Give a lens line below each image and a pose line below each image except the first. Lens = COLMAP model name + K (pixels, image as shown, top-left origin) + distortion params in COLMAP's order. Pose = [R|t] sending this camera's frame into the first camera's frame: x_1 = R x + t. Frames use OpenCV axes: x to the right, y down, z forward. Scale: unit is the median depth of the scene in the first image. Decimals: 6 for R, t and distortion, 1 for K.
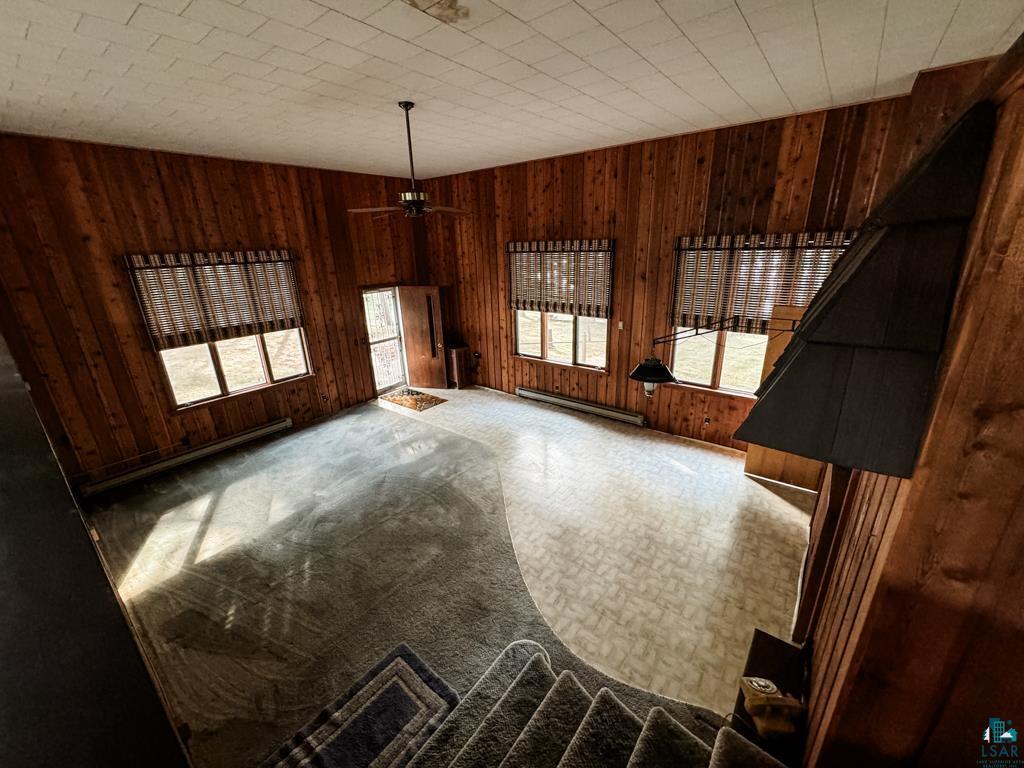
lens RADIAL K [[407.9, 0, 515.7], [0, 407.9, 386.9], [0, 0, 1]] dist [-0.003417, 0.000313]
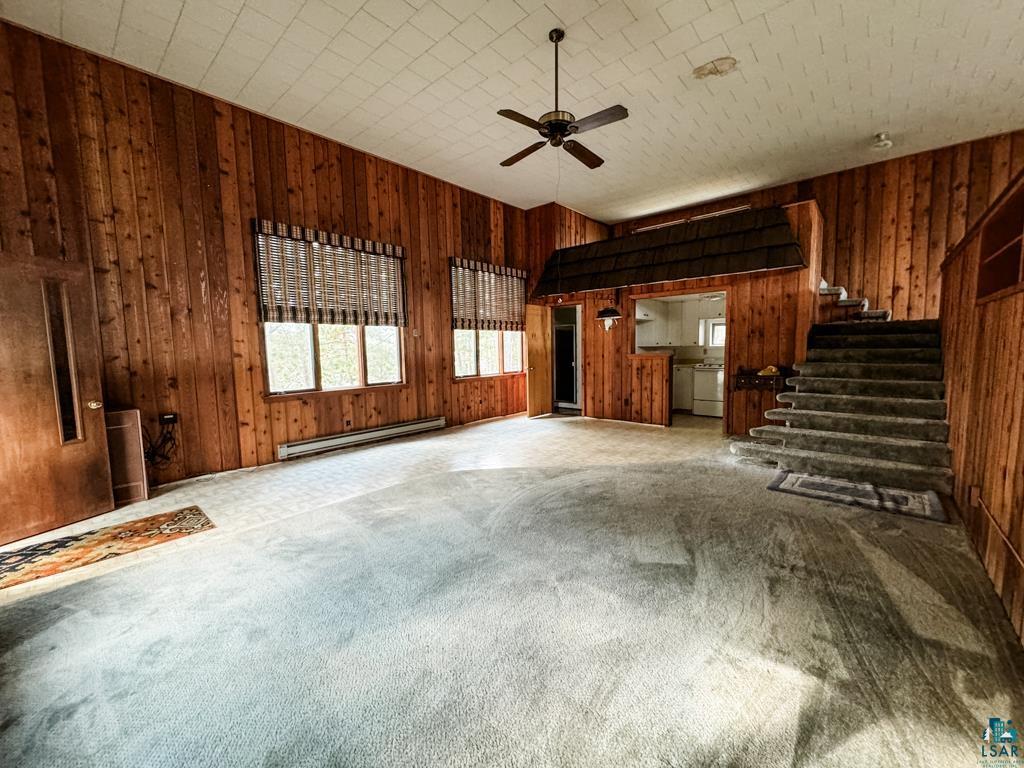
lens RADIAL K [[407.9, 0, 513.0], [0, 407.9, 380.7], [0, 0, 1]] dist [-0.003417, 0.000313]
pose [[0.065291, -0.058608, 0.996144, -0.684054], [0.350362, 0.936064, 0.032109, 0.012993], [-0.934336, 0.346914, 0.081651, 0.675995]]
